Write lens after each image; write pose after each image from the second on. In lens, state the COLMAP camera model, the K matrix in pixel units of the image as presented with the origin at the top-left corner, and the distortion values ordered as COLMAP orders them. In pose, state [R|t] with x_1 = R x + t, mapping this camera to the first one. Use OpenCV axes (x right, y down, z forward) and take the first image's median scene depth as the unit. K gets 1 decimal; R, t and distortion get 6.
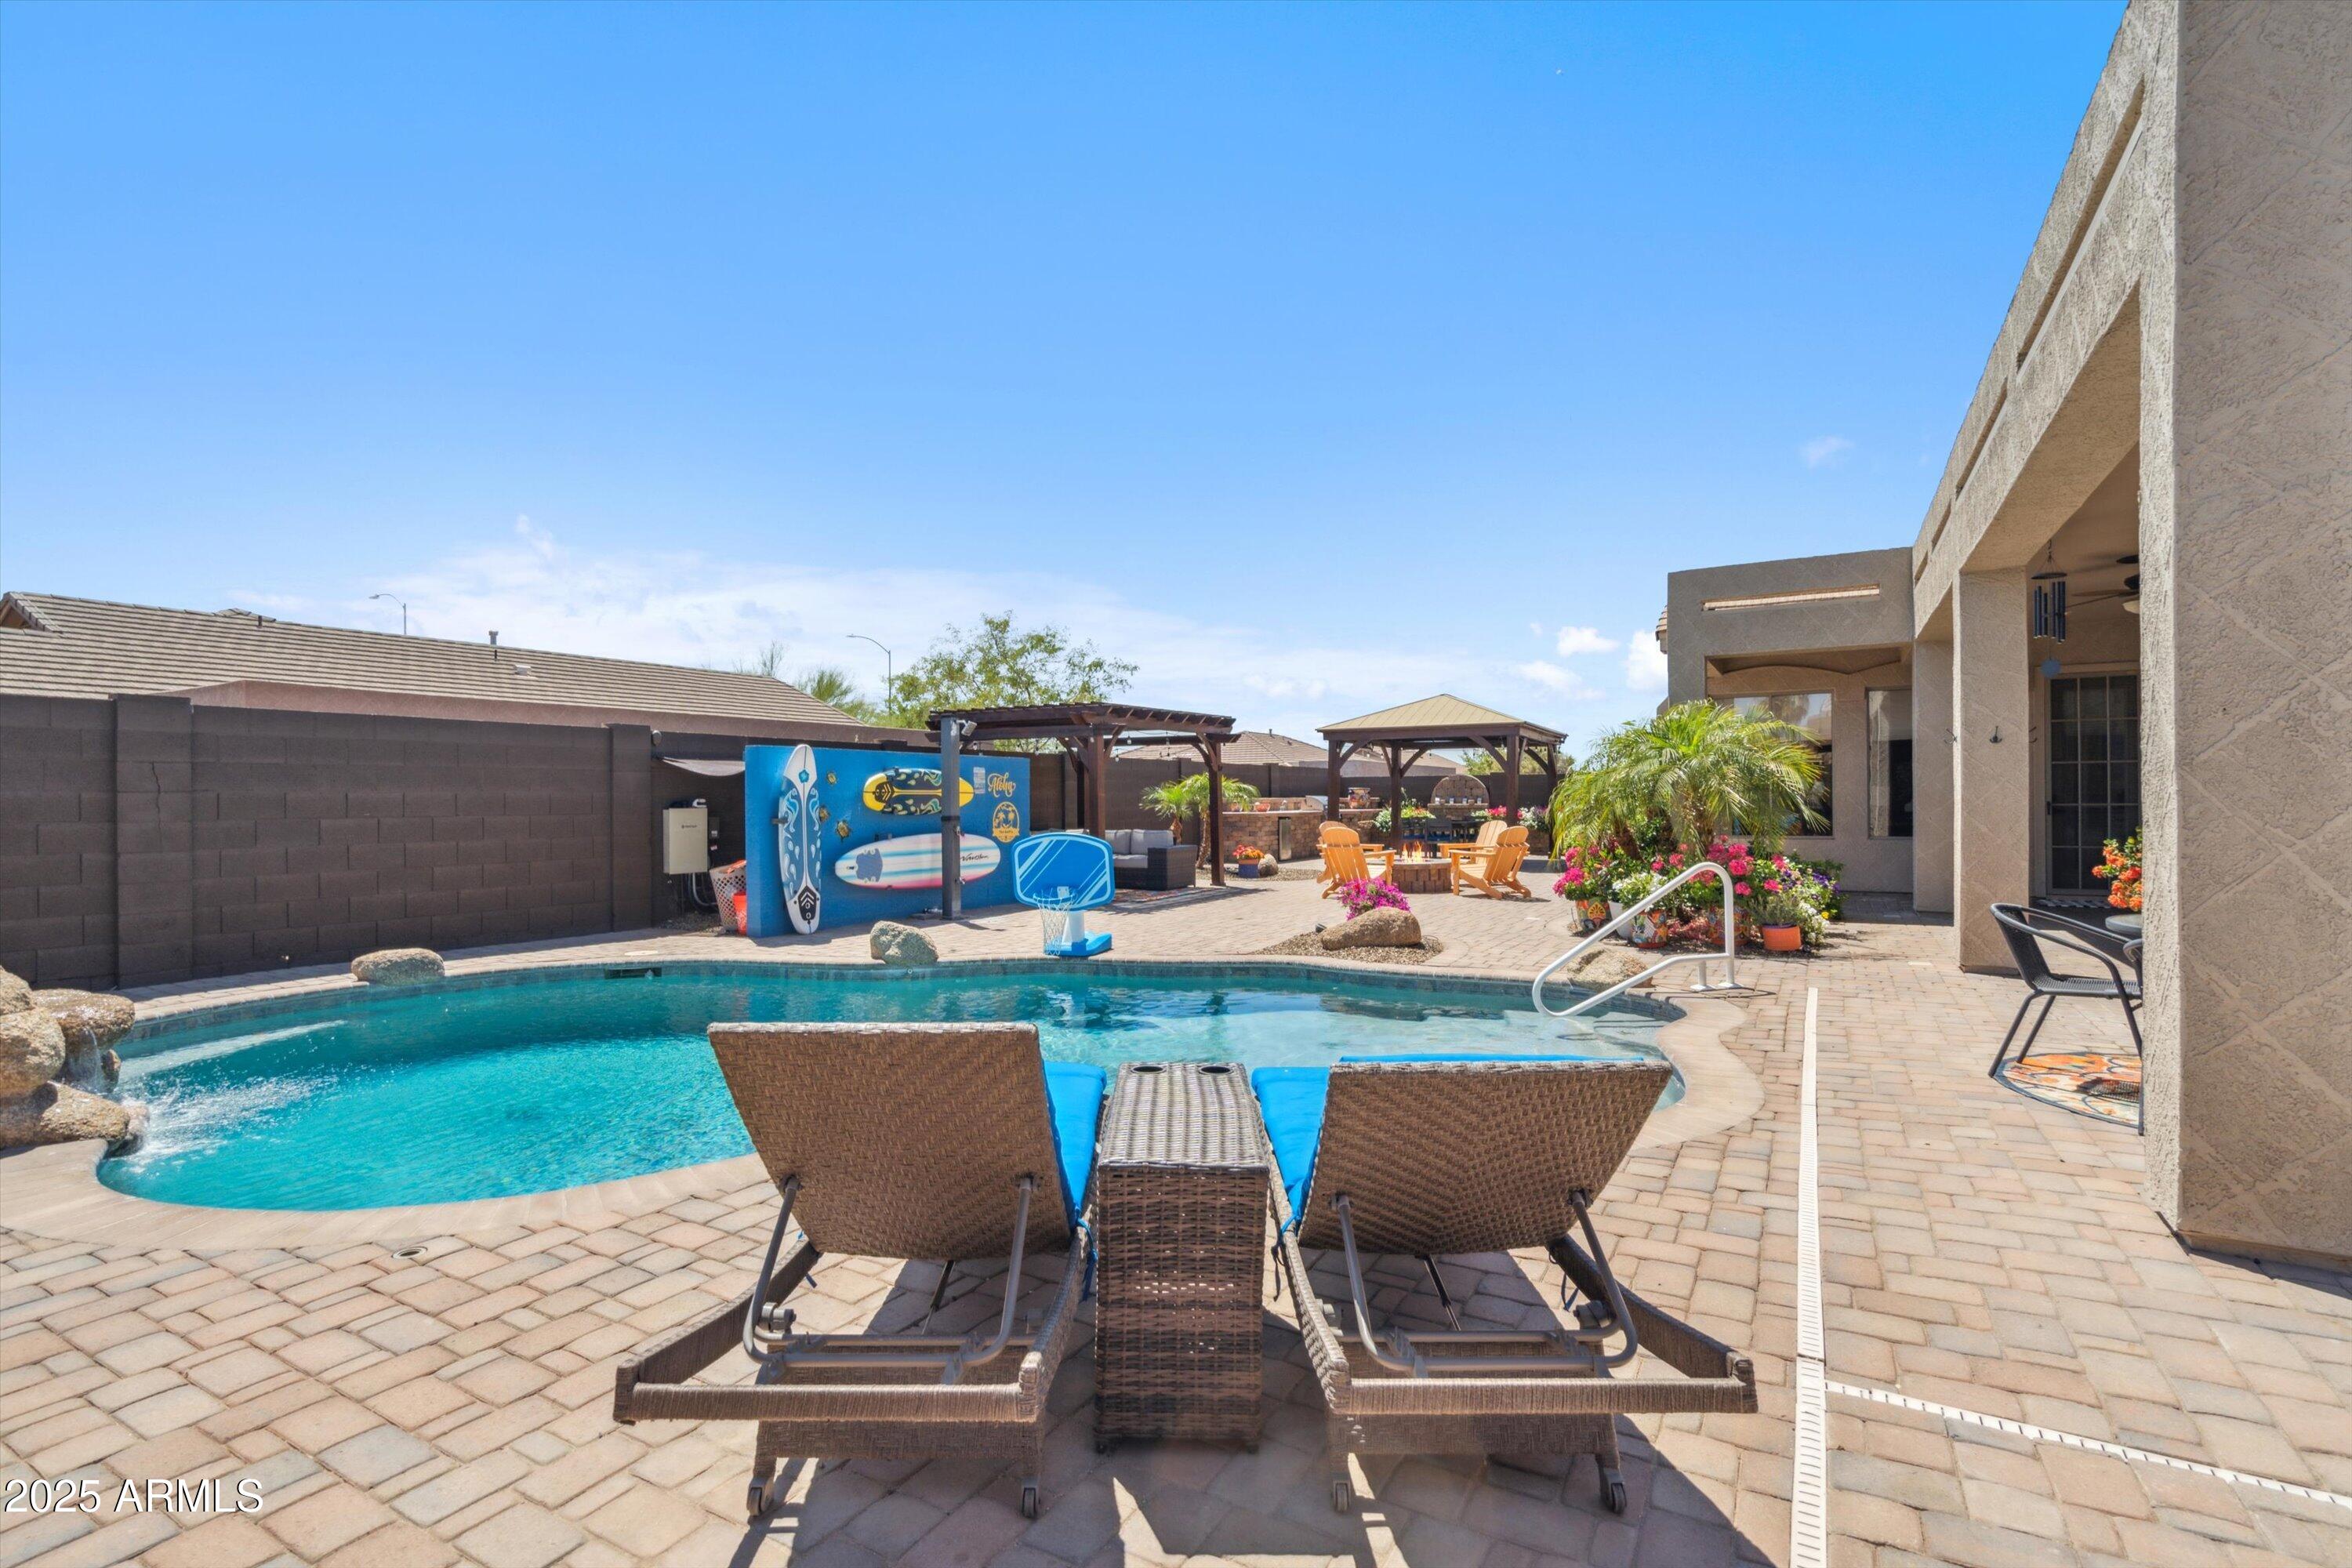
lens RADIAL K [[1078.2, 0, 1178.6], [0, 1078.2, 791.7], [0, 0, 1]] dist [-0.001648, 0.001124]
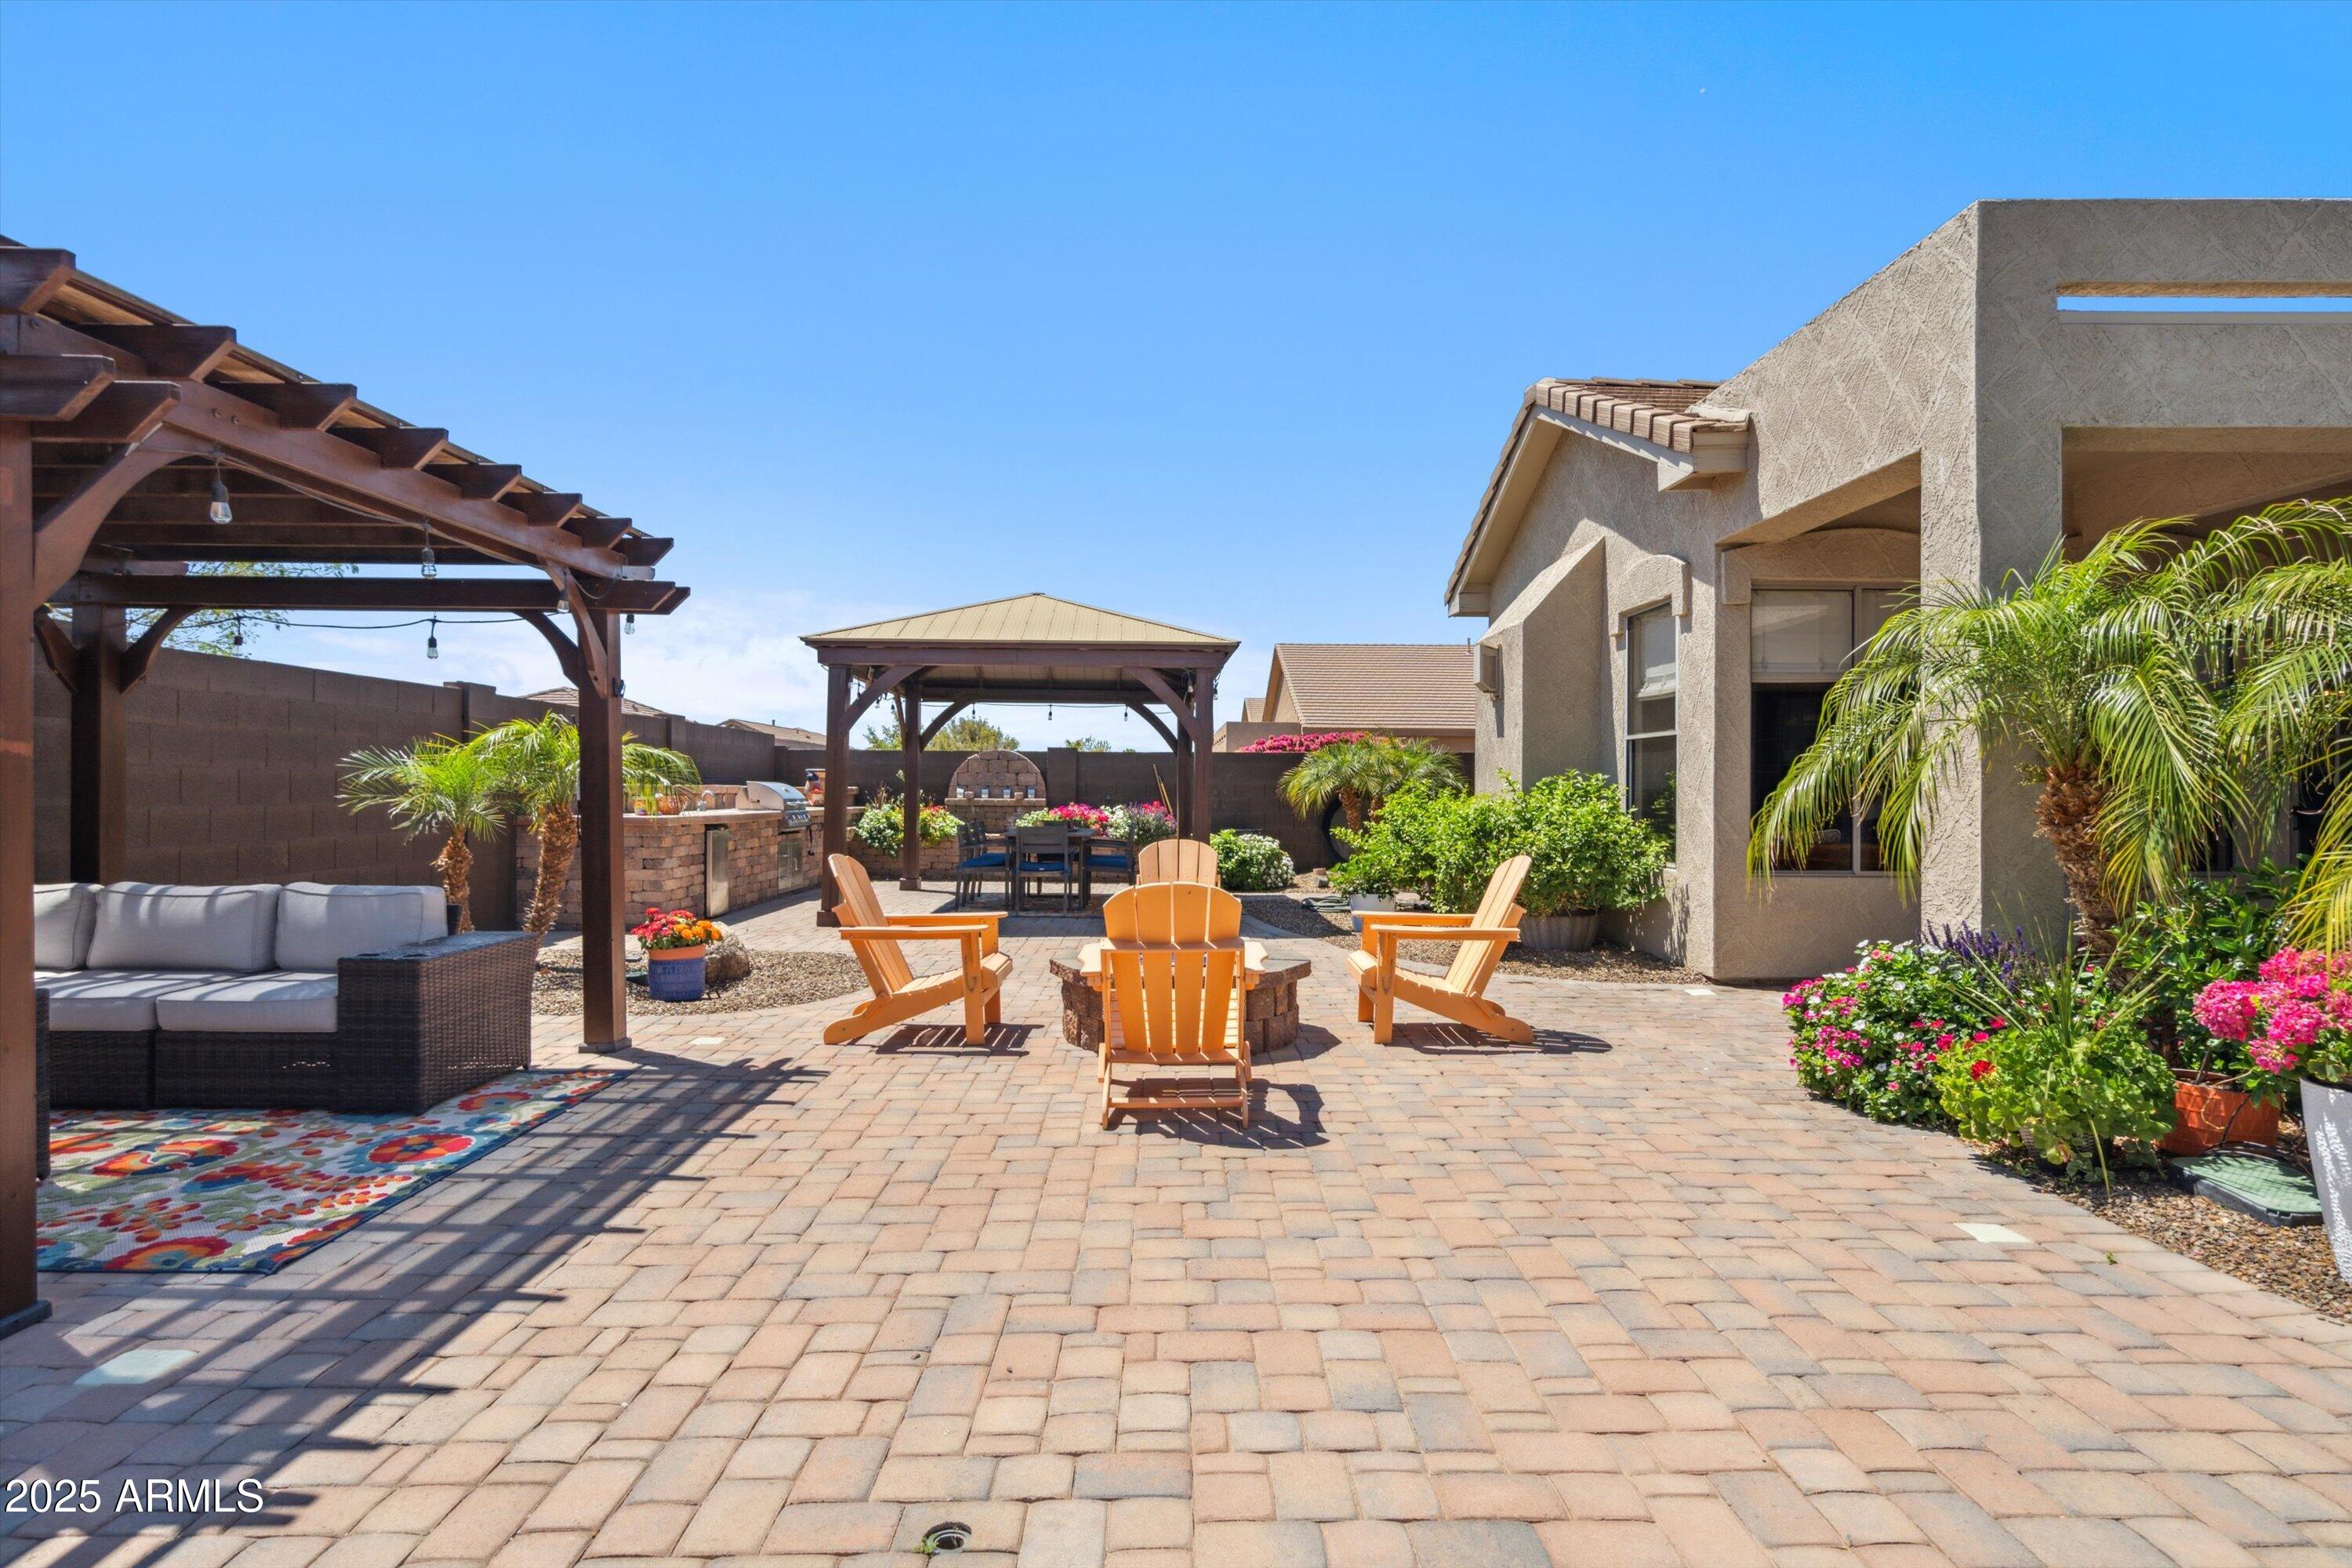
lens RADIAL K [[1173.1, 0, 1157.7], [0, 1173.1, 784.6], [0, 0, 1]] dist [-0.003837, -0.000486]
pose [[0.857741, 0.008944, 0.514004, -0.003312], [-0.008552, 0.999959, -0.003129, 0.007606], [-0.514011, -0.001712, 0.857782, 0.603495]]
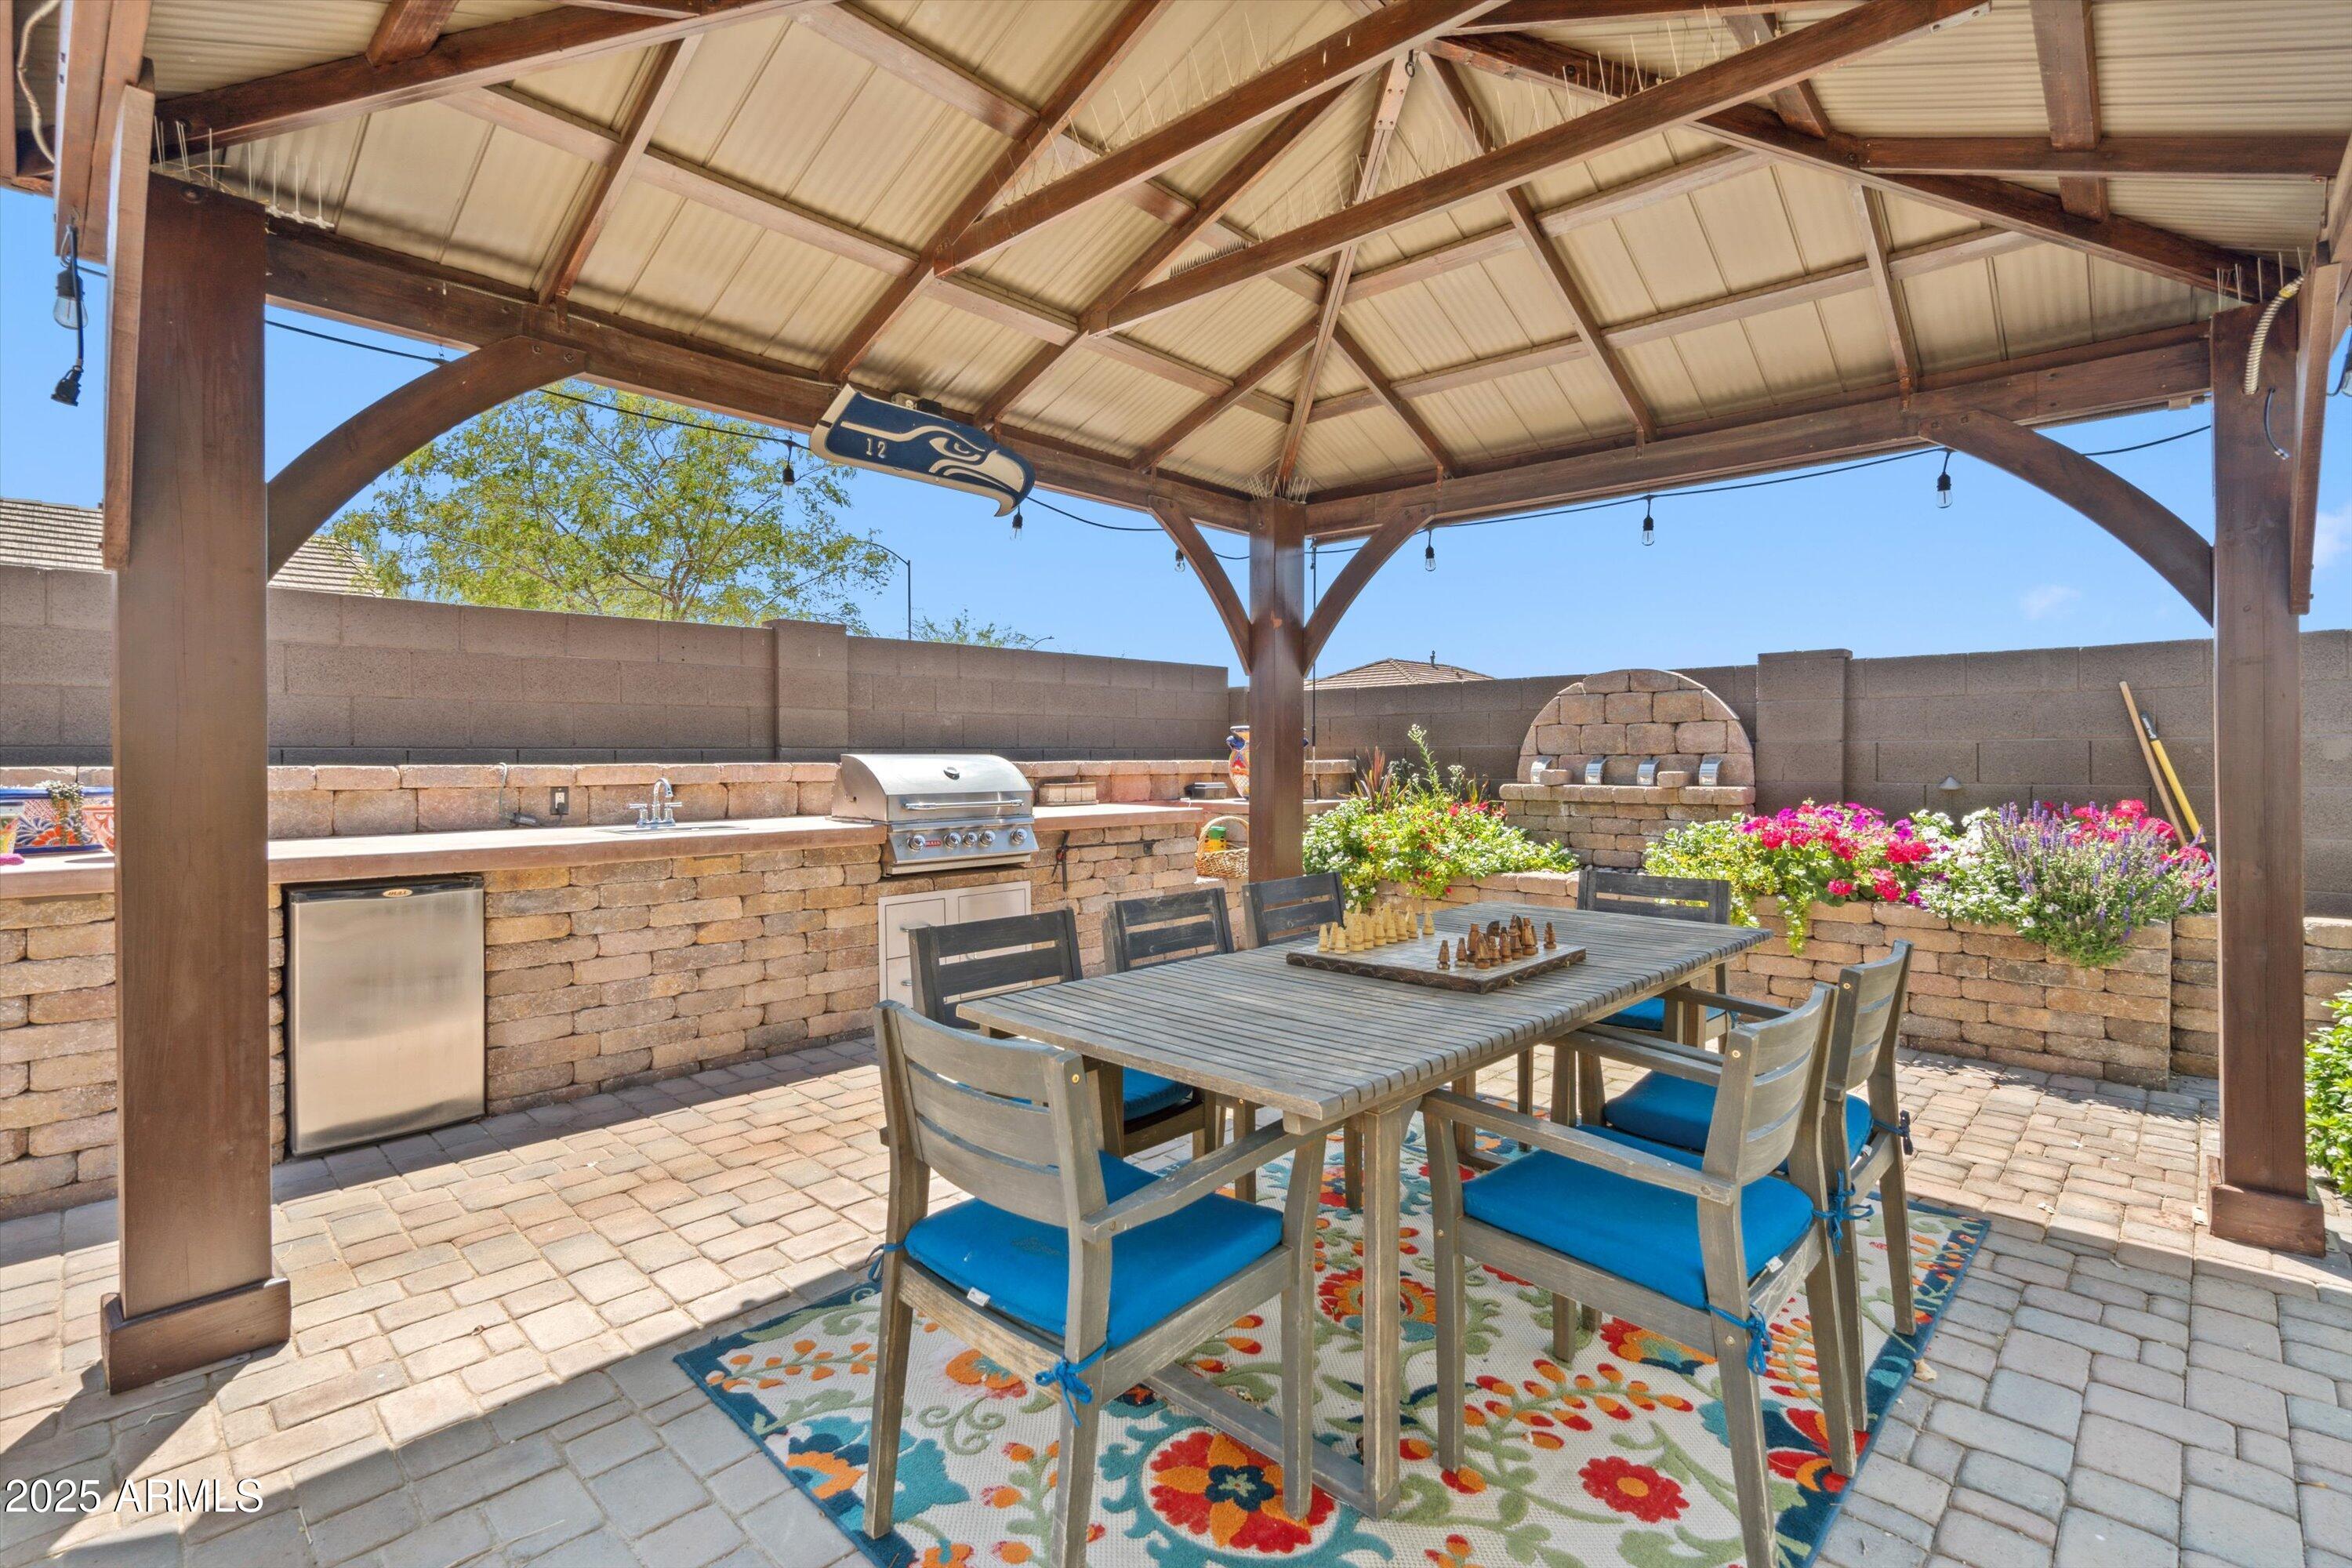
lens RADIAL K [[1078.2, 0, 1158.3], [0, 1078.2, 778.2], [0, 0, 1]] dist [-0.001648, 0.001124]
pose [[0.966646, 0.005830, -0.256049, 0.291982], [-0.001457, 0.999850, 0.017265, 0.008364], [0.256111, -0.016316, 0.966510, 1.059709]]
